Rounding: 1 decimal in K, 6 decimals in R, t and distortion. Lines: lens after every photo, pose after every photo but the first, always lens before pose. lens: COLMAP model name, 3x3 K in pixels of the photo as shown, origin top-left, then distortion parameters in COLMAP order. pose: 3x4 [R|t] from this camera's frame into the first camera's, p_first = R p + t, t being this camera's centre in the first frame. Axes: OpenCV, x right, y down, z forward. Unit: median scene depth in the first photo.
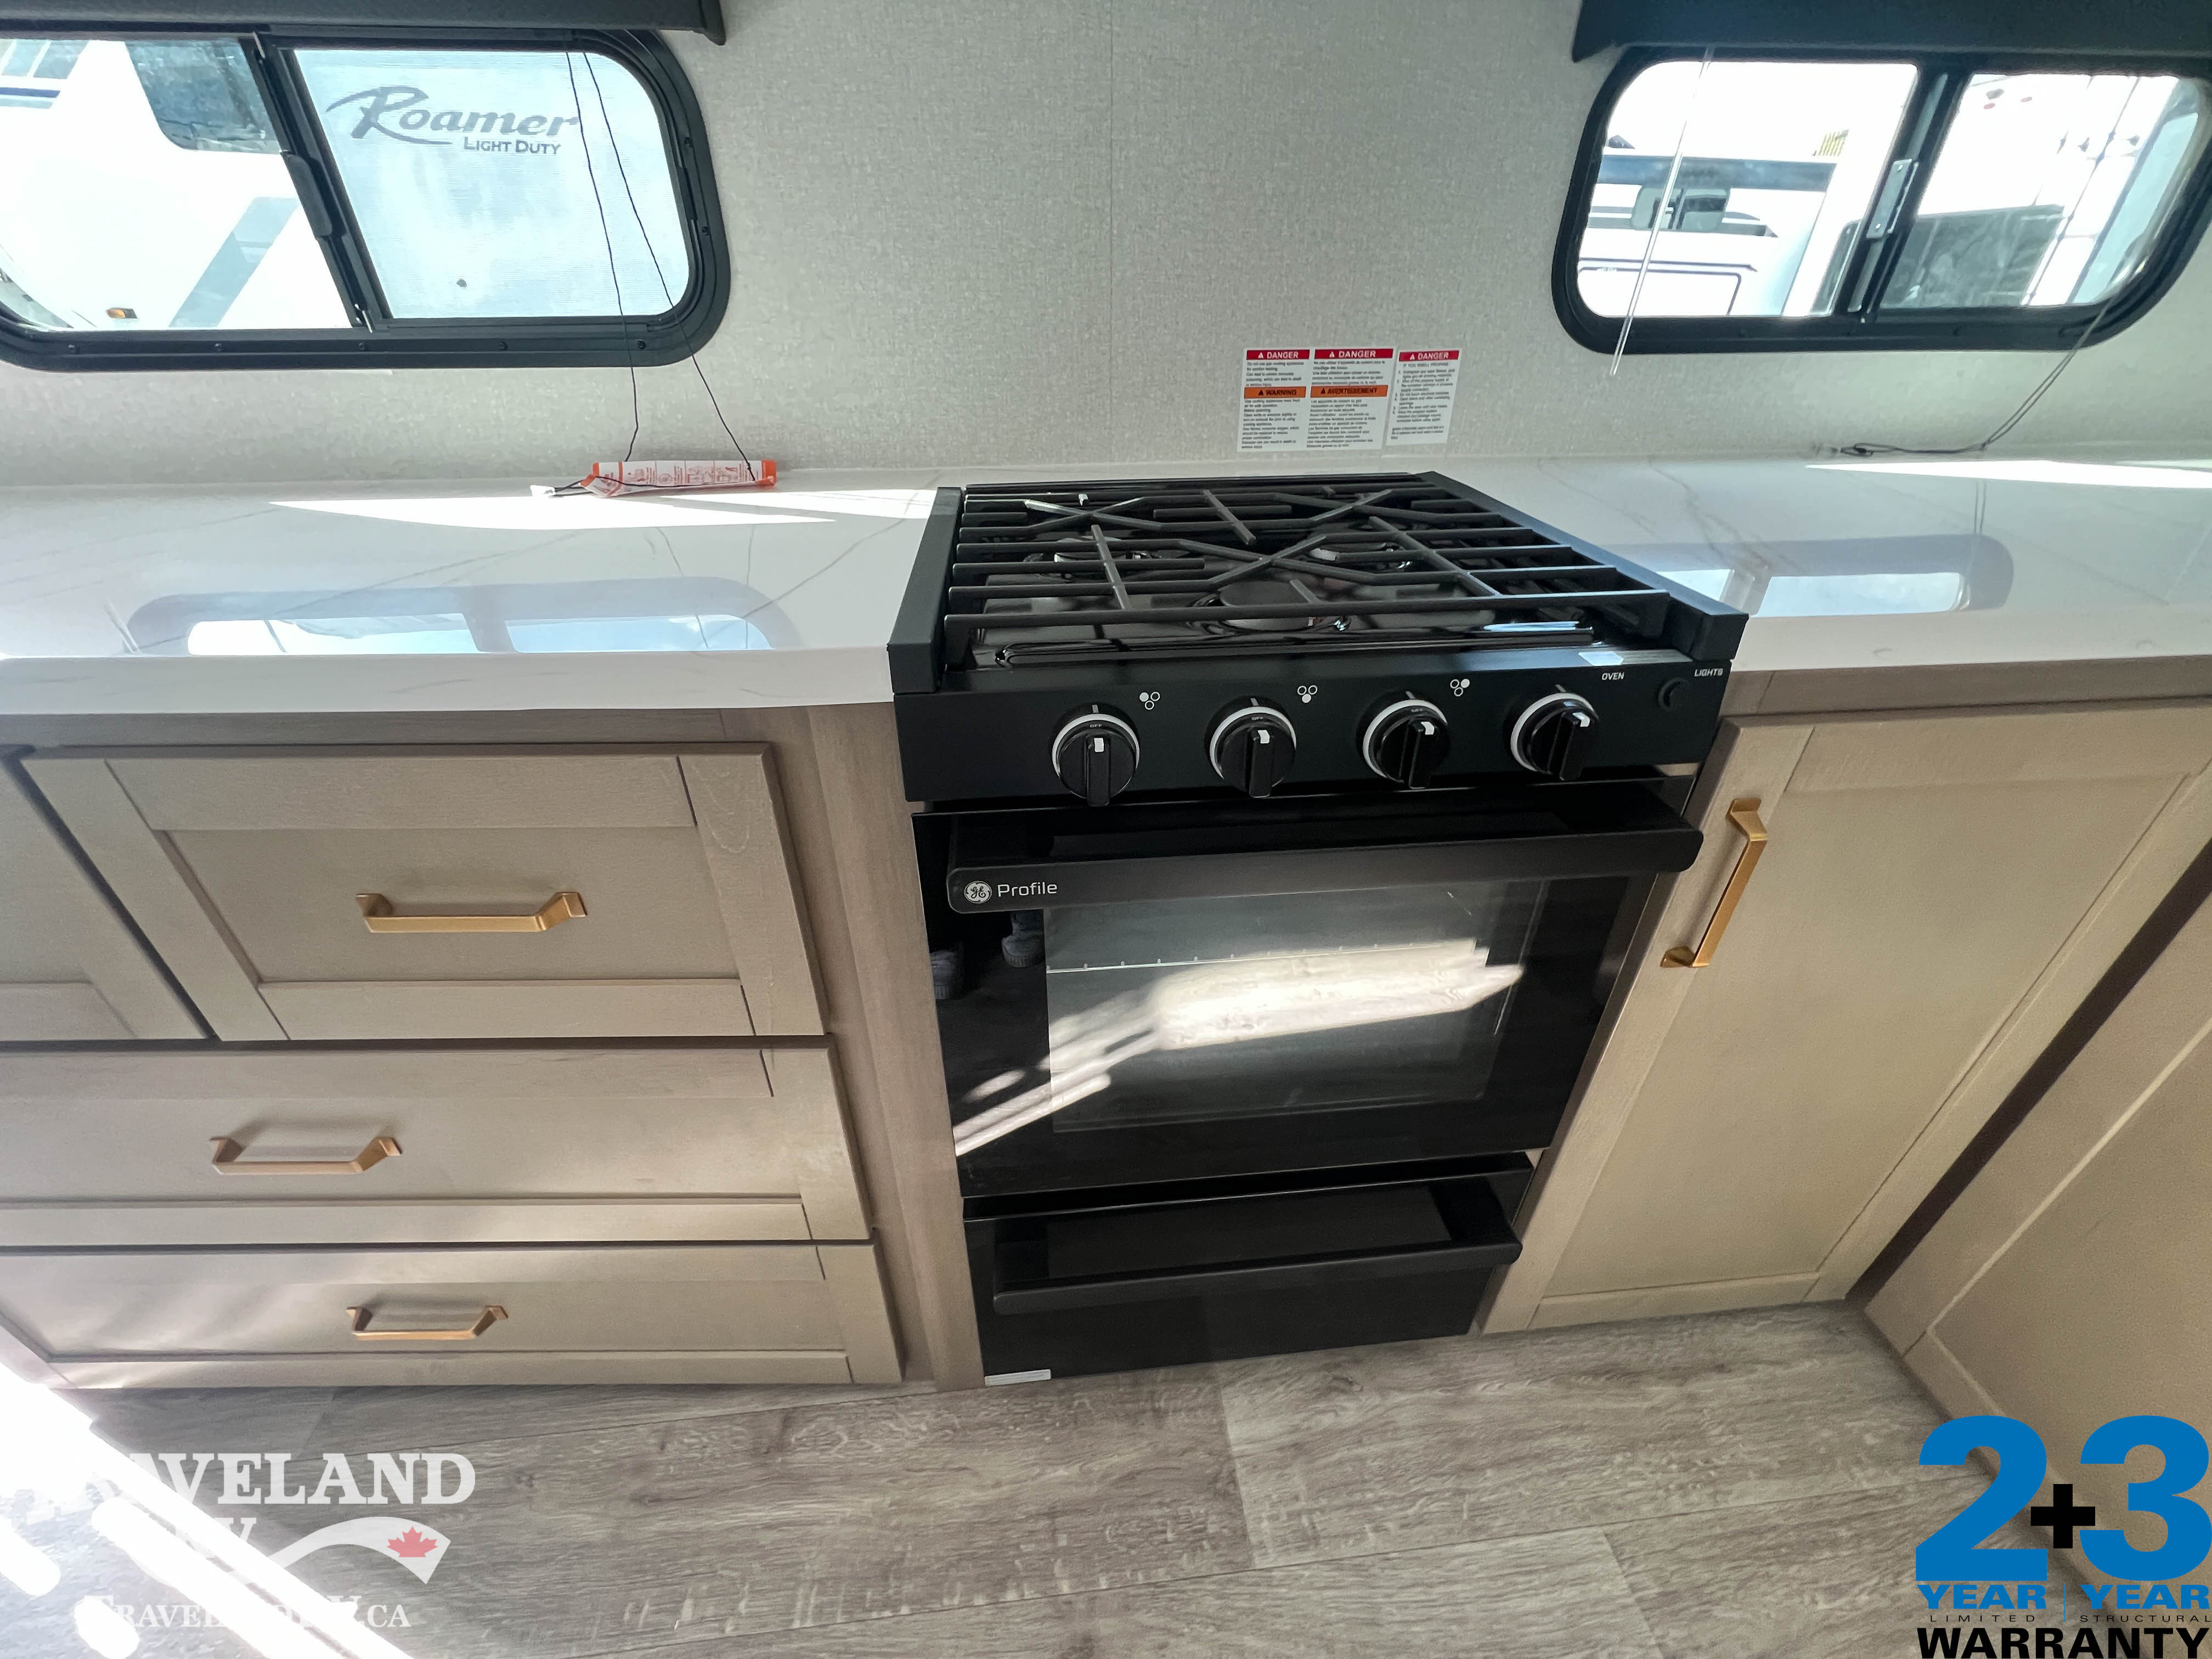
lens RADIAL K [[885.5, 0, 1104.4], [0, 885.5, 826.6], [0, 0, 1]] dist [-0.002639, -0.000068]
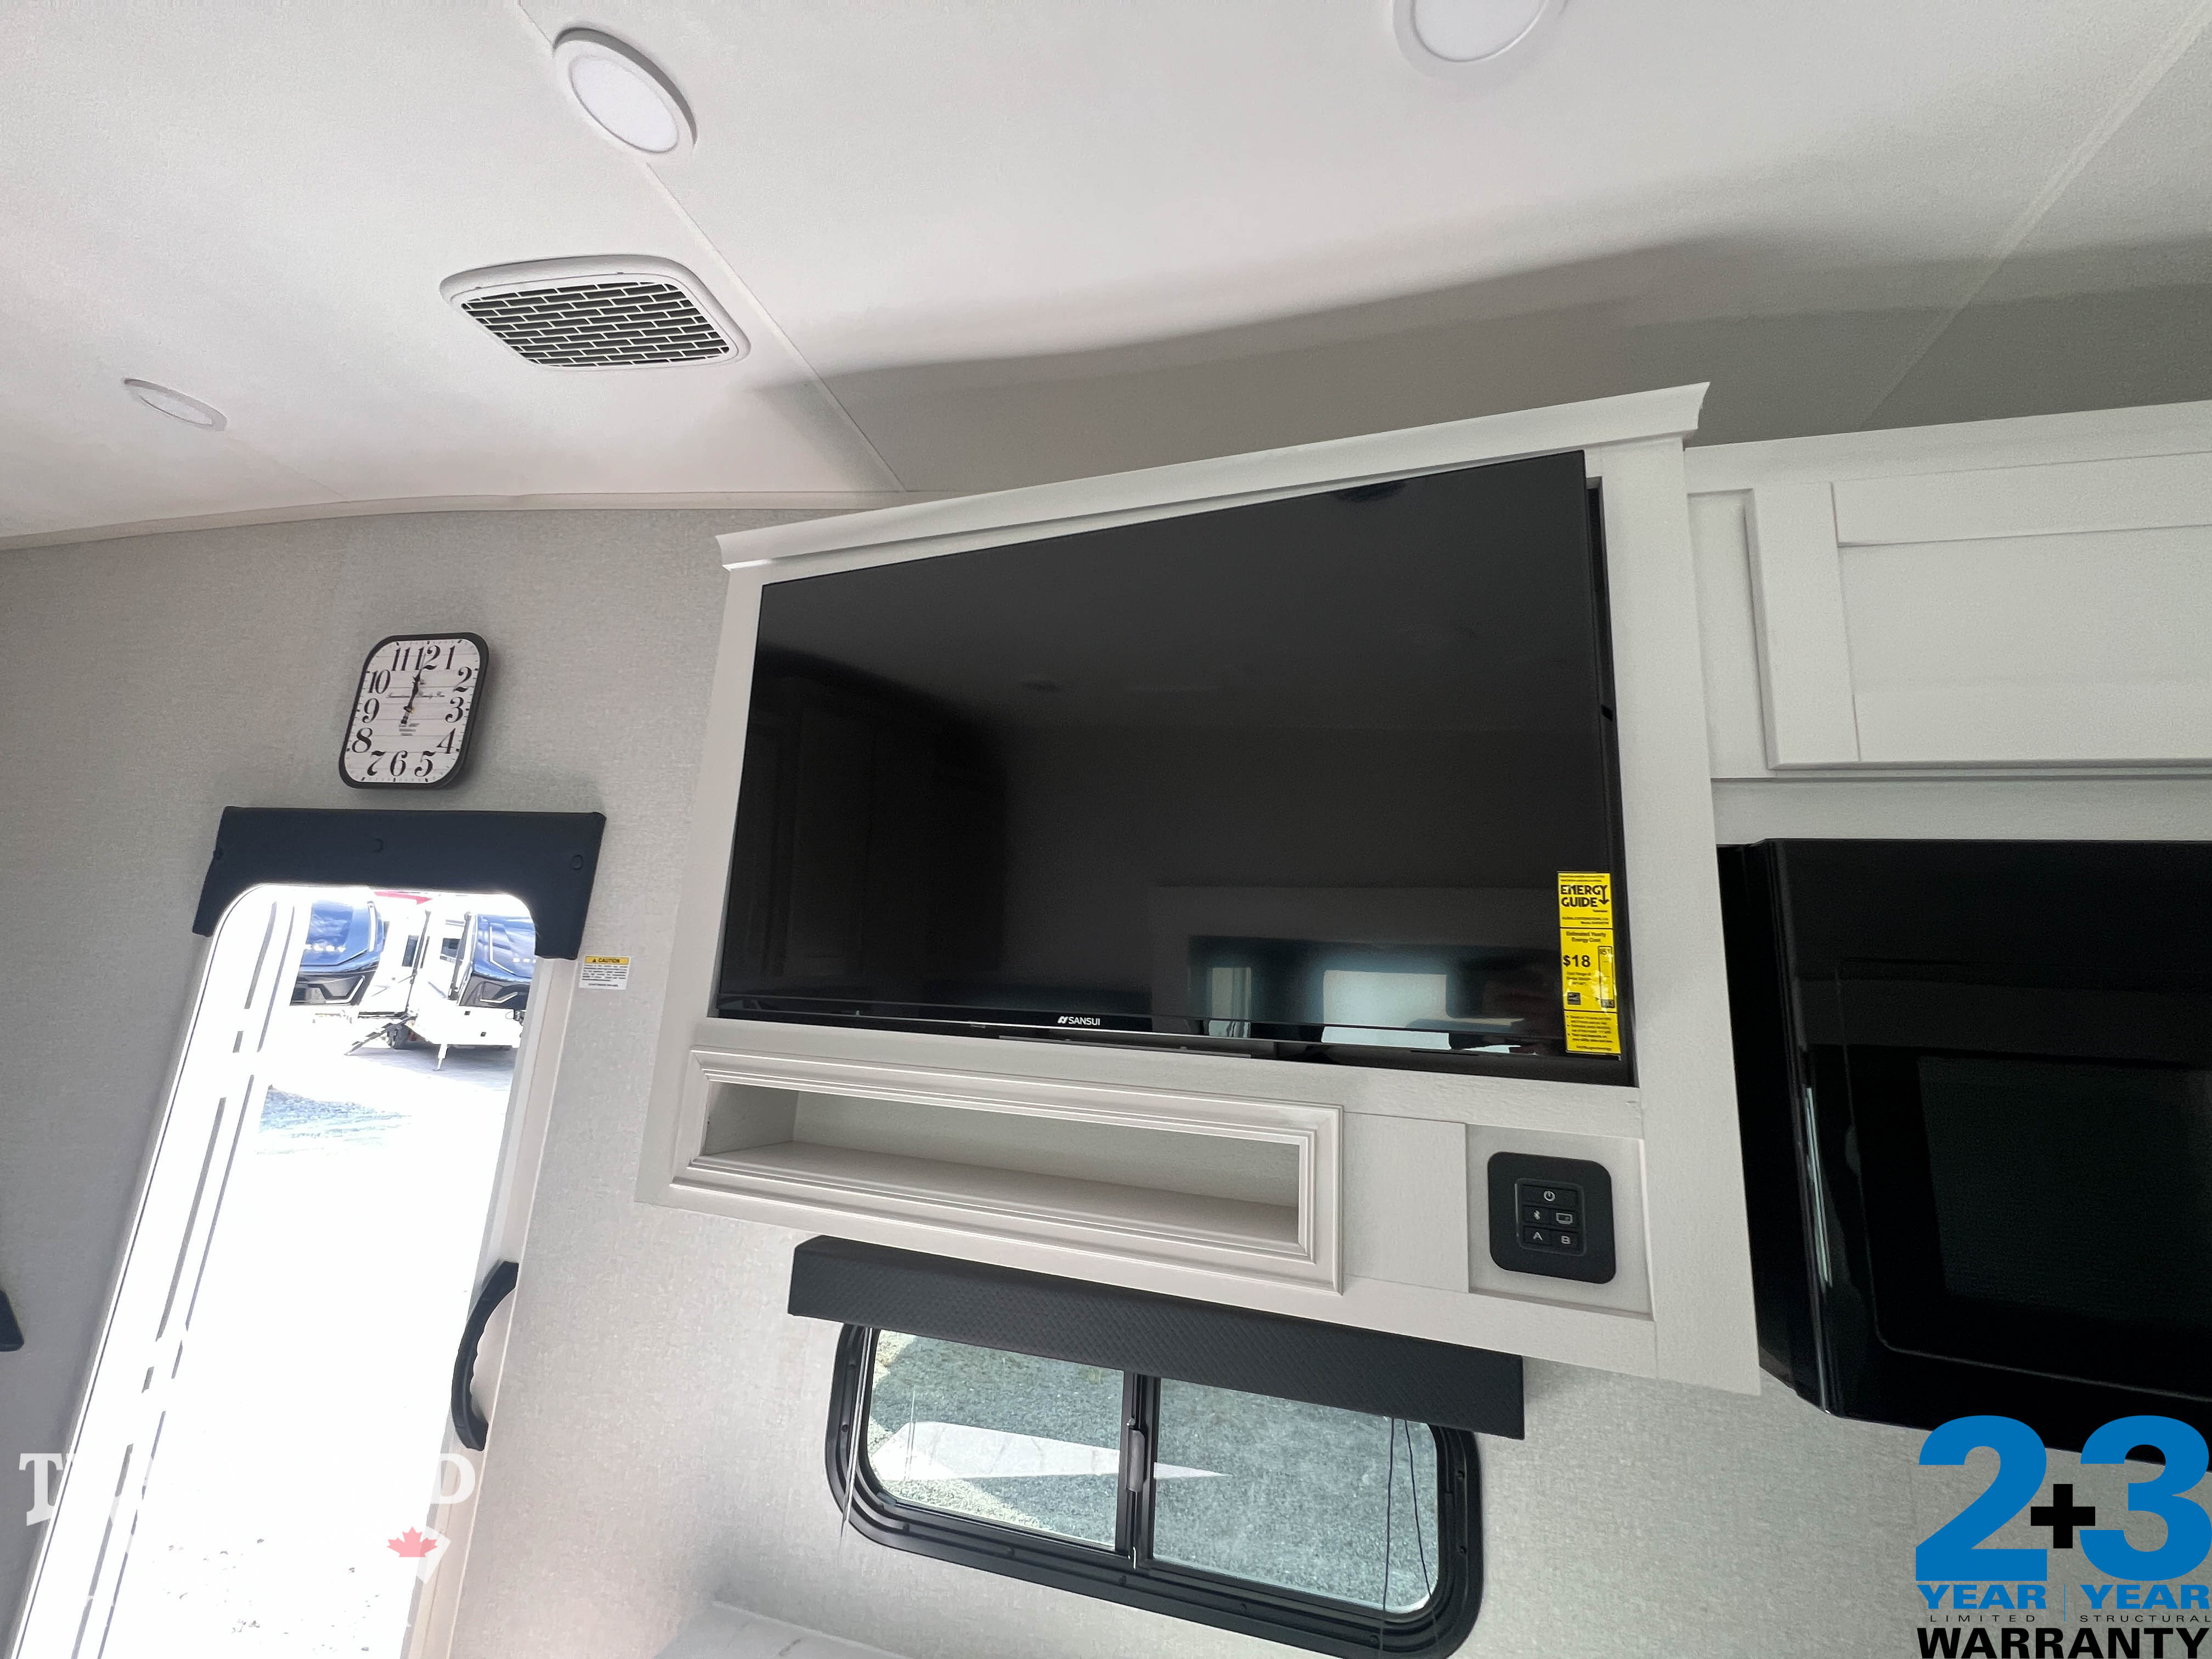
lens RADIAL K [[890.0, 0, 1099.5], [0, 890.0, 822.3], [0, 0, 1]] dist [-0.001178, -0.000161]
pose [[0.937002, -0.012229, -0.349109, -0.427448], [-0.237663, 0.710119, -0.662758, -0.435133], [0.256014, 0.703976, 0.662476, -0.387404]]
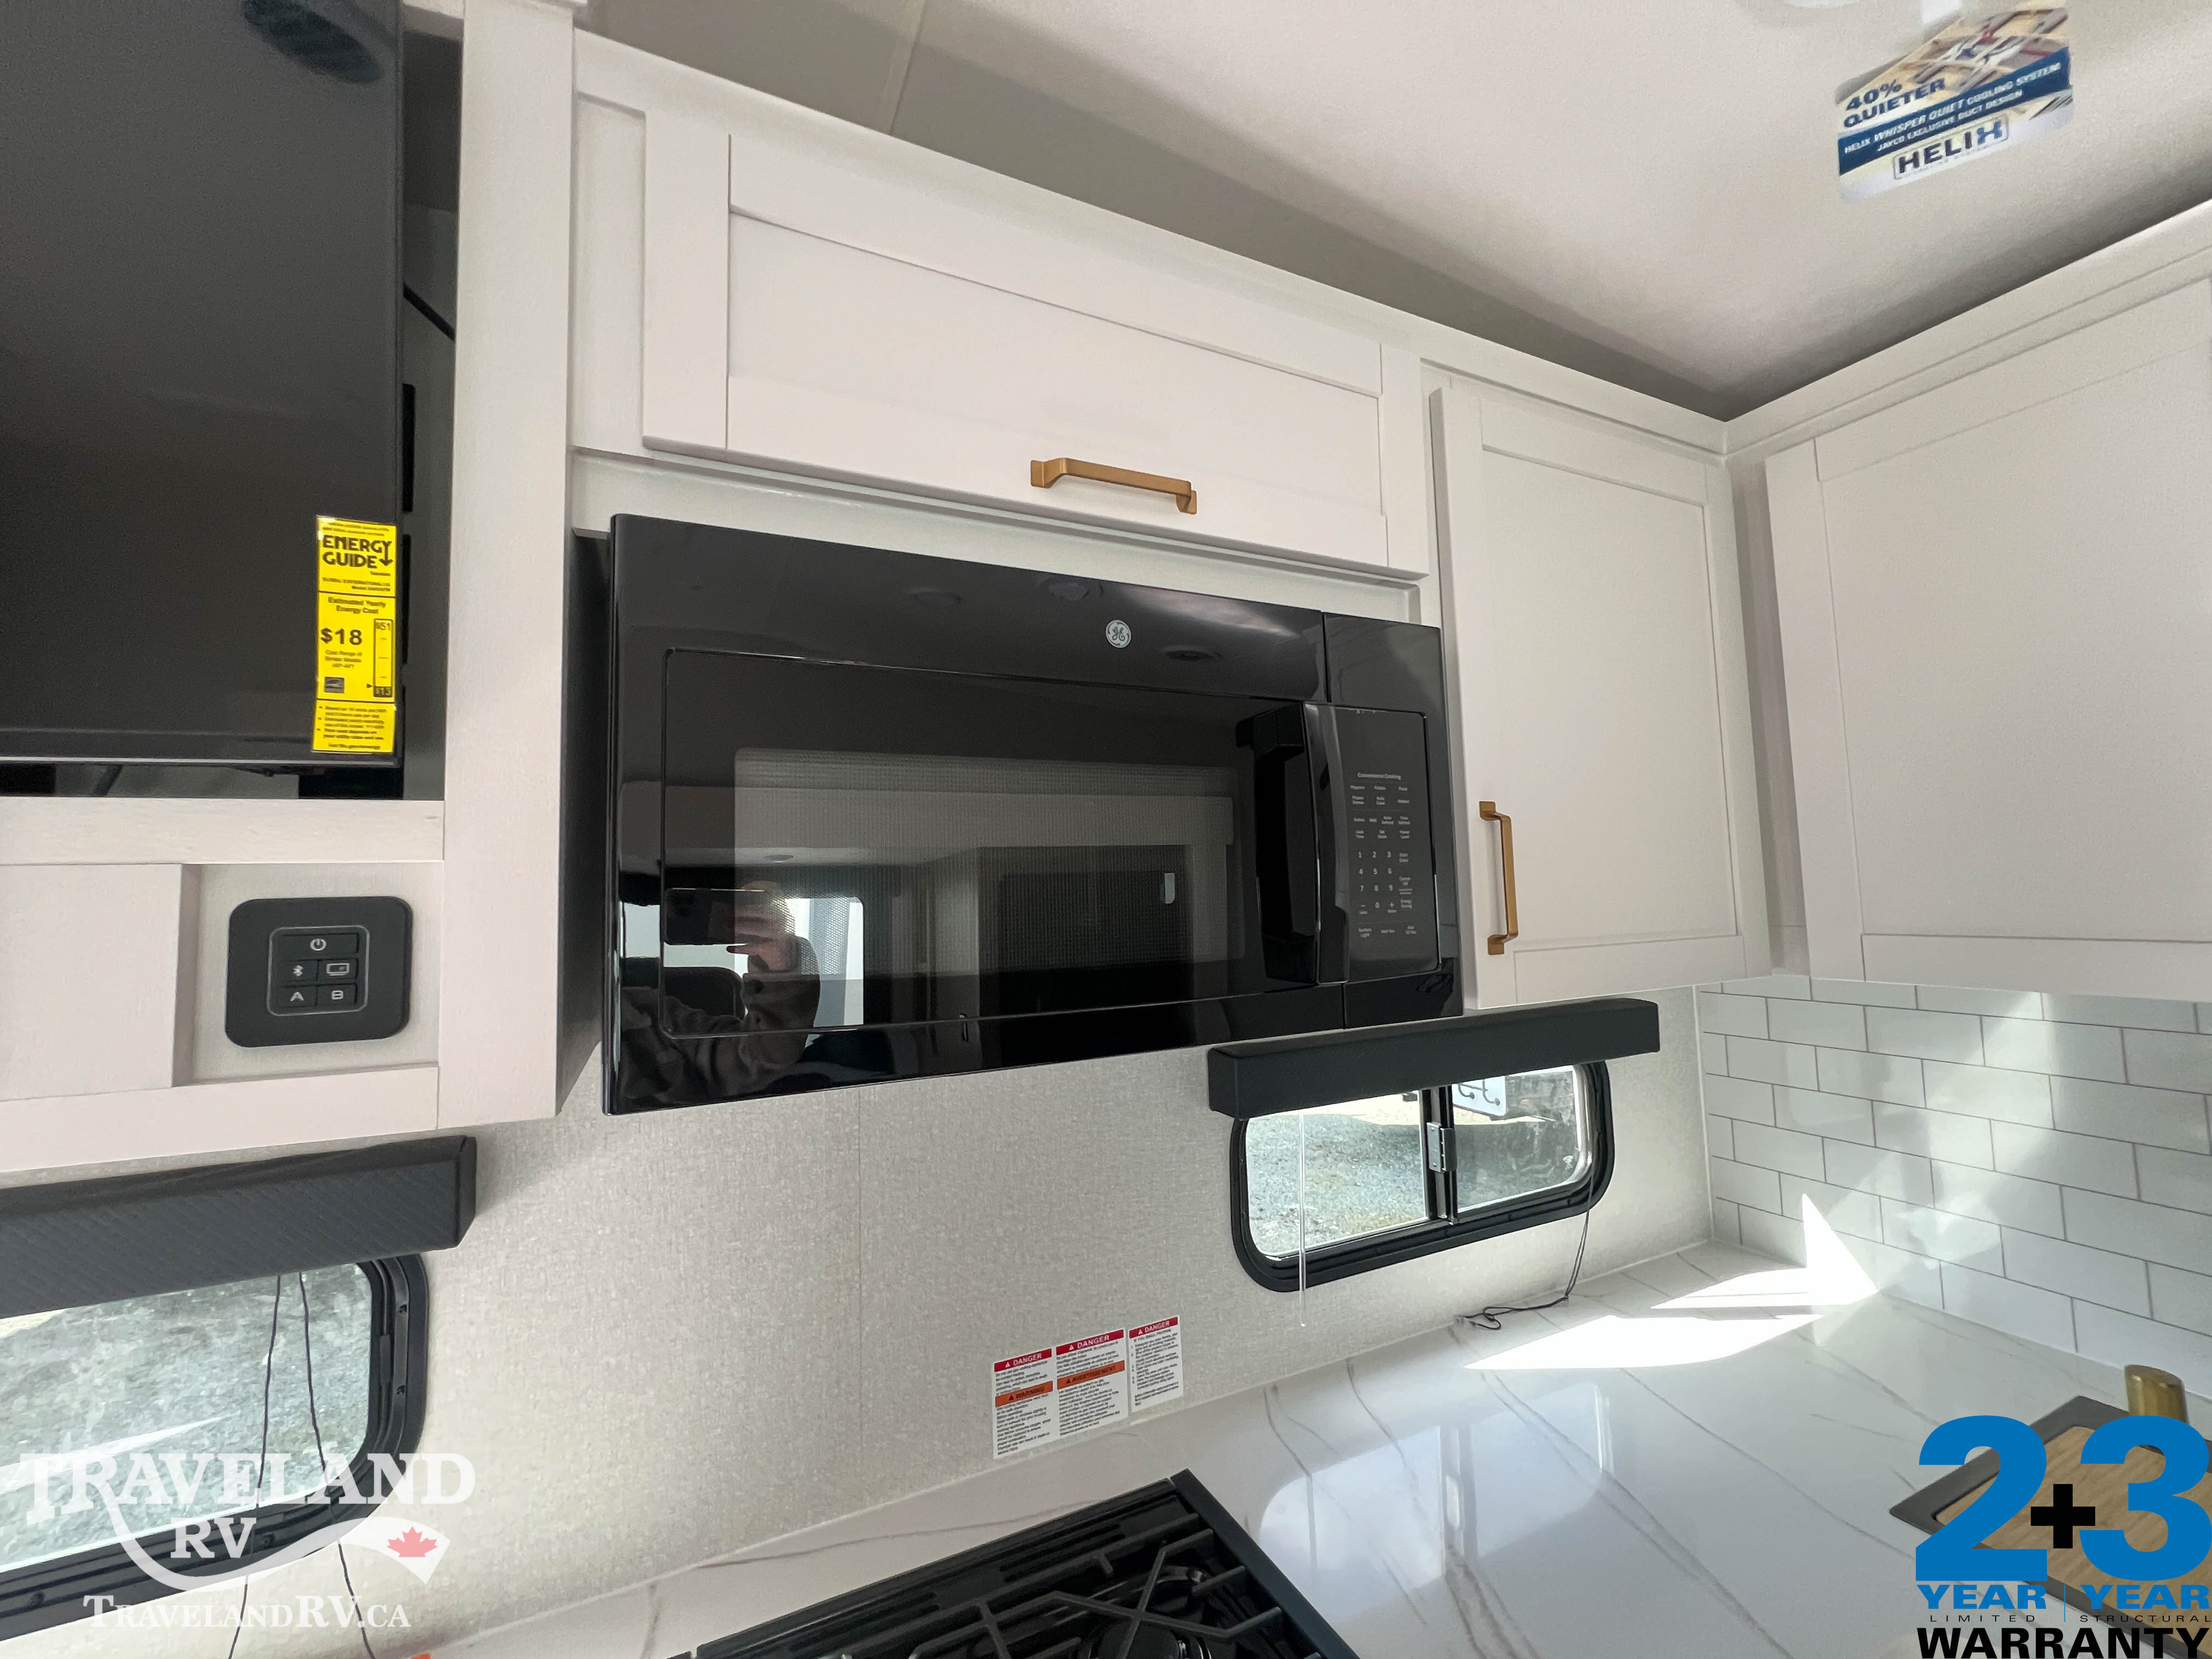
lens RADIAL K [[879.9, 0, 1106.0], [0, 879.9, 829.5], [0, 0, 1]] dist [-0.001419, -0.000162]
pose [[0.940244, 0.002029, 0.340496, -0.070614], [0.202198, 0.801255, -0.563122, -0.431895], [-0.273966, 0.598320, 0.752965, -0.200578]]
